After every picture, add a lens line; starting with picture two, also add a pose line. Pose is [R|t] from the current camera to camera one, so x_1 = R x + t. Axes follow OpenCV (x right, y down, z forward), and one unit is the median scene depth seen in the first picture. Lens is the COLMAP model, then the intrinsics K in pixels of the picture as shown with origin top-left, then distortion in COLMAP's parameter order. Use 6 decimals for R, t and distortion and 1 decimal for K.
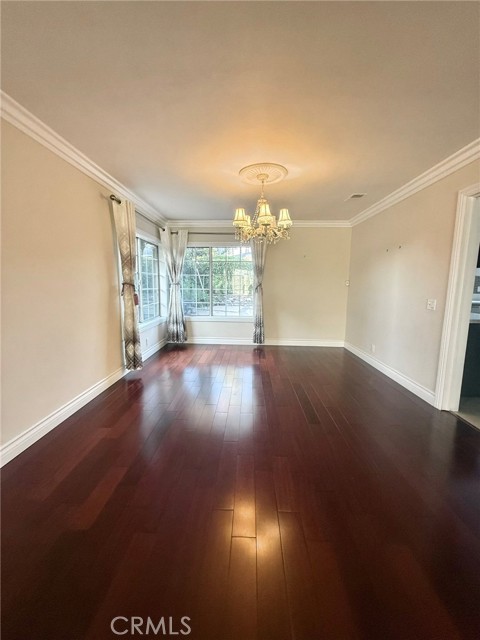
lens RADIAL K [[256.5, 0, 241.0], [0, 256.5, 319.8], [0, 0, 1]] dist [0.020744, 0.000224]
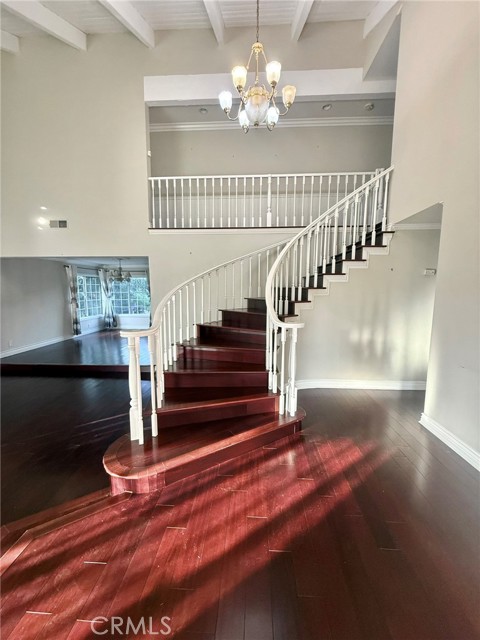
lens RADIAL K [[256.5, 0, 238.8], [0, 256.5, 319.4], [0, 0, 1]] dist [0.020744, 0.000224]
pose [[0.999815, -0.001188, -0.019193, 0.781164], [0.000859, 0.999853, -0.017127, 0.063144], [0.019210, 0.017107, 0.999669, -0.938722]]
